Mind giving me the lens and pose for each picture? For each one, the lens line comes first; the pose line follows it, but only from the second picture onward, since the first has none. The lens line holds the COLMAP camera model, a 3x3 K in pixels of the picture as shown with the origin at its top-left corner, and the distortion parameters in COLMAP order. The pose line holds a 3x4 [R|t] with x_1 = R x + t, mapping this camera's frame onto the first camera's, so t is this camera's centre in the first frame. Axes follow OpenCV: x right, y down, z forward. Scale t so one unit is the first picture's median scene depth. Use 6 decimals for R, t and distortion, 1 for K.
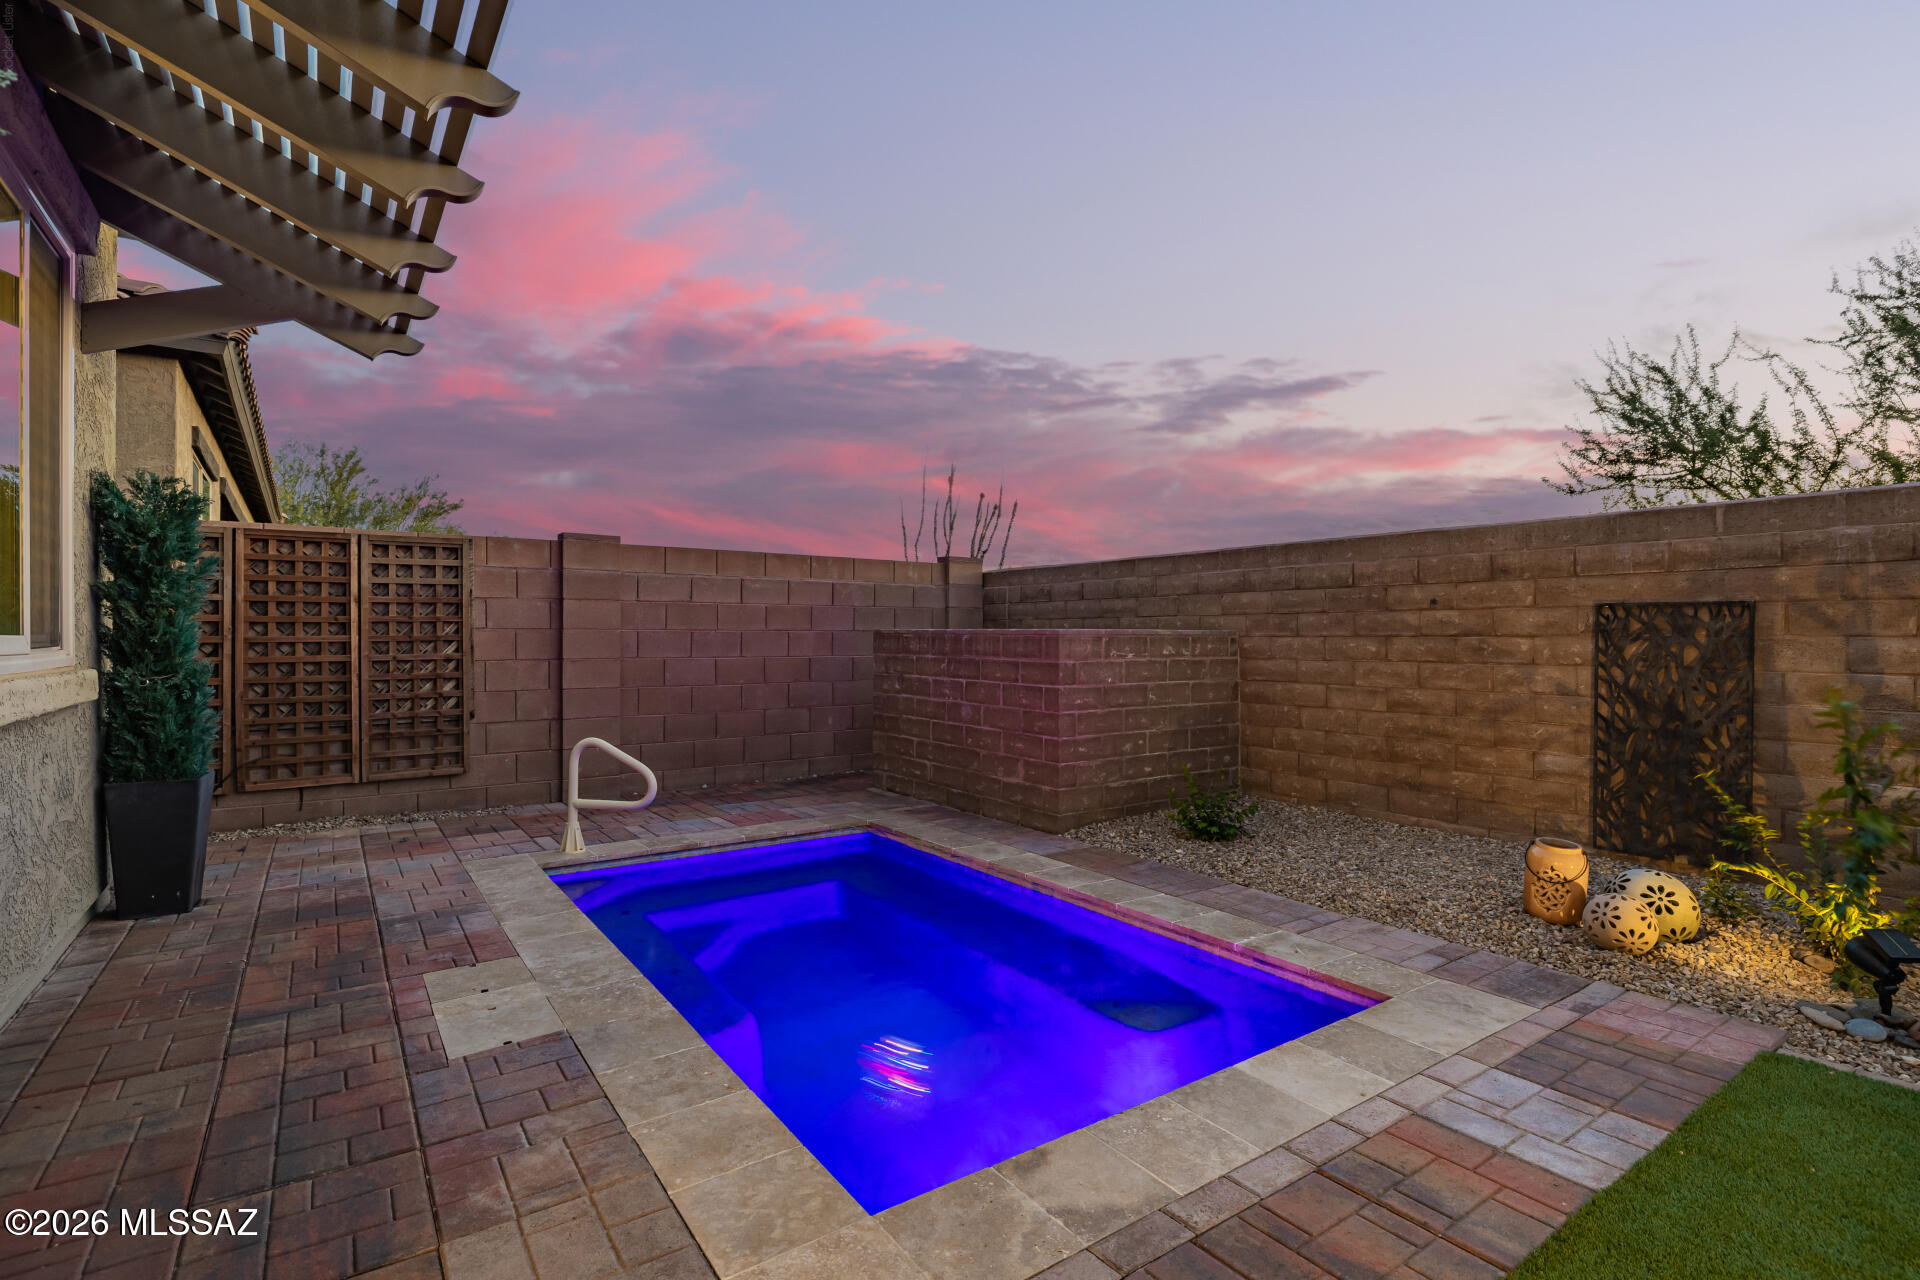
lens RADIAL K [[908.1, 0, 960.0], [0, 908.1, 640.0], [0, 0, 1]] dist [-0.005283, 0.000498]
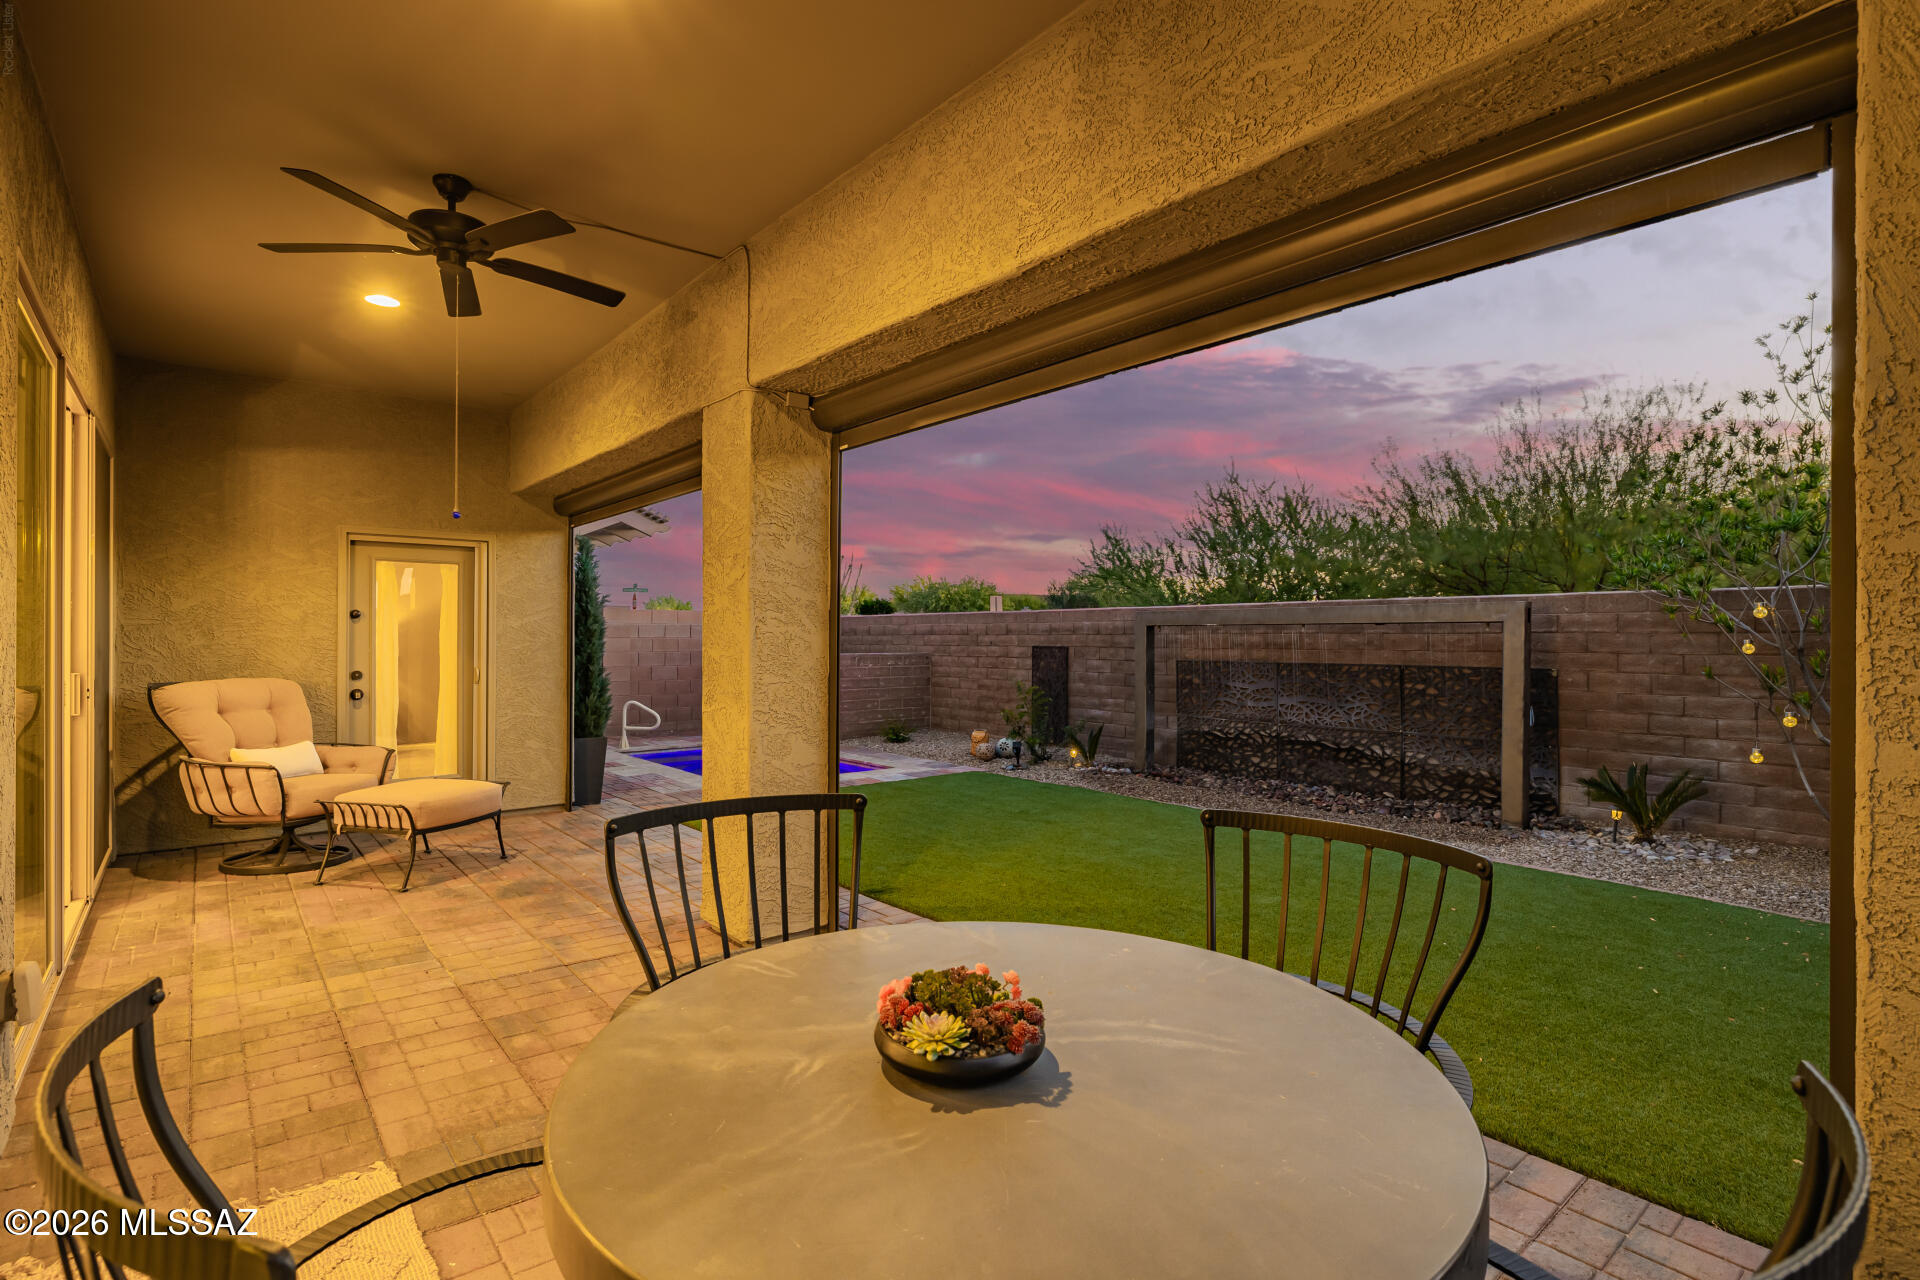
lens RADIAL K [[908.1, 0, 960.0], [0, 908.1, 640.0], [0, 0, 1]] dist [-0.005283, 0.000498]
pose [[0.996740, -0.000313, 0.080678, 0.222212], [0.000324, 1.000000, -0.000130, -0.043548], [-0.080678, 0.000156, 0.996740, -1.228517]]
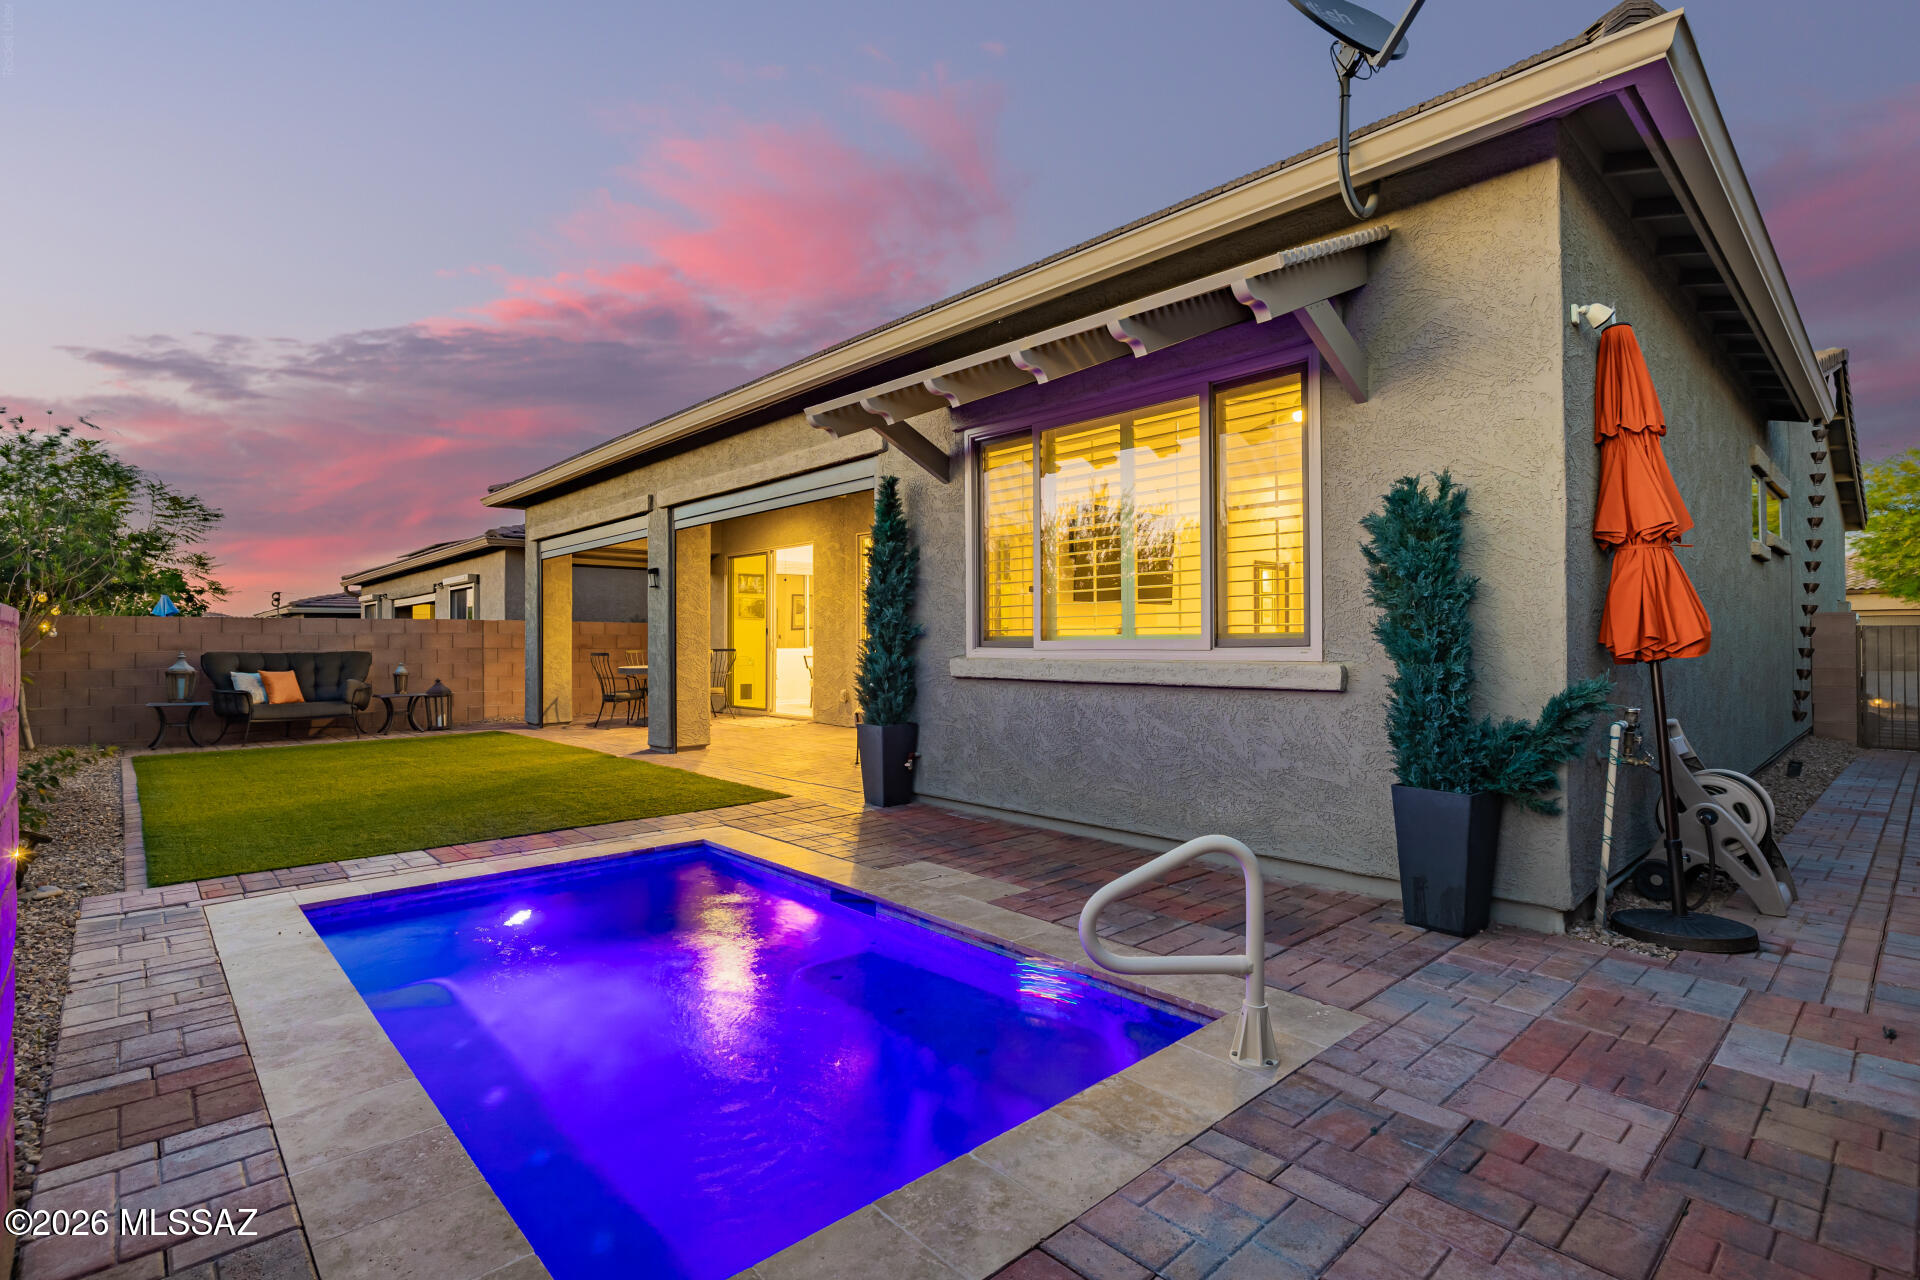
lens RADIAL K [[908.1, 0, 960.0], [0, 908.1, 640.0], [0, 0, 1]] dist [-0.005283, 0.000498]
pose [[-0.990883, 0.003399, -0.134681, -0.165978], [0.003575, 0.999993, -0.001068, 0.001616], [0.134676, -0.001540, -0.990888, 1.240861]]
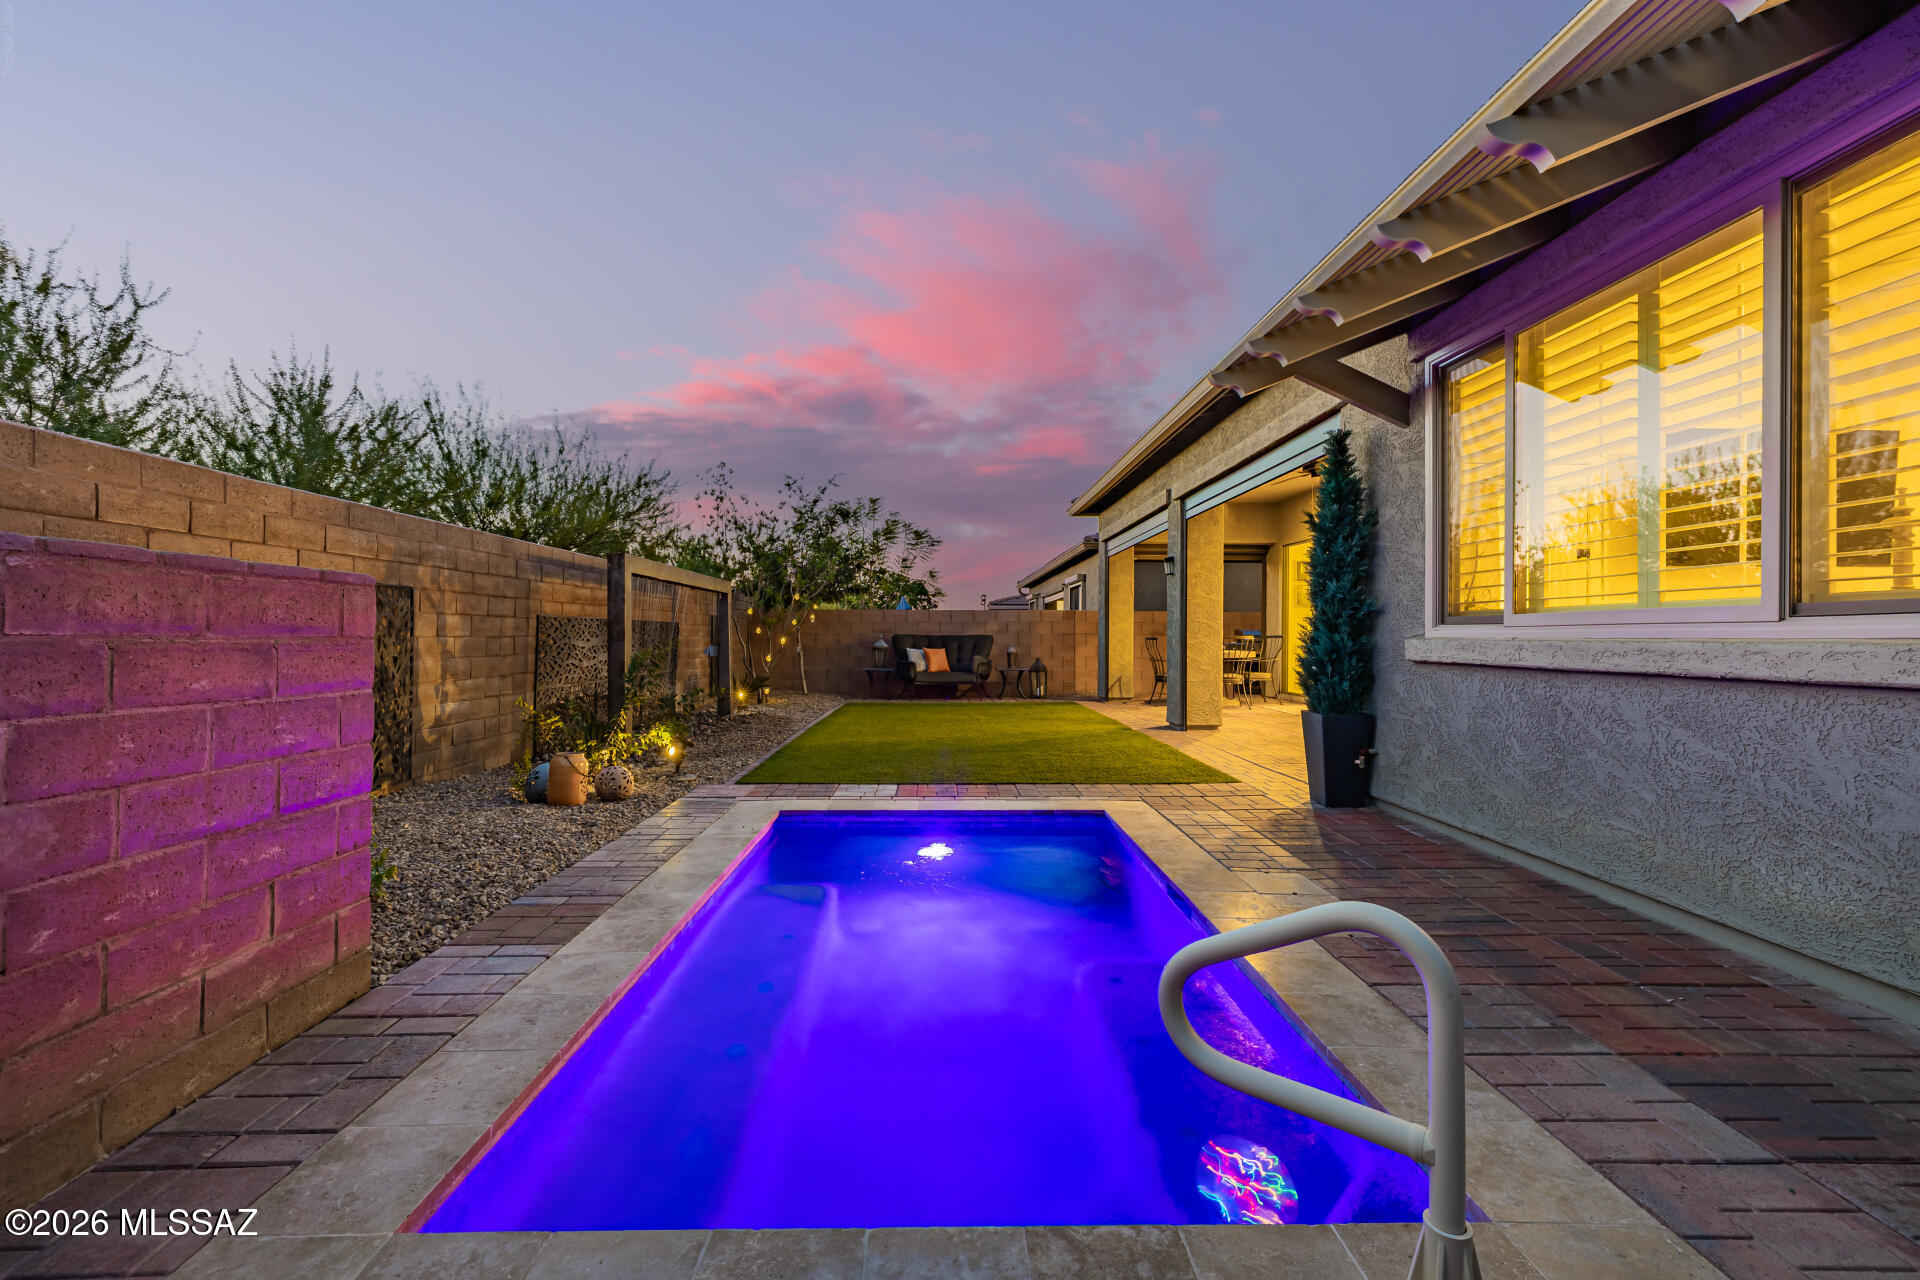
lens RADIAL K [[812.2, 0, 960.0], [0, 812.2, 640.0], [0, 0, 1]] dist [-0.001483, 0.003046]
pose [[-0.829383, -0.006571, 0.558642, -0.373007], [-0.003554, 0.999973, 0.006486, 0.019228], [-0.558670, 0.003394, -0.829383, 1.083064]]
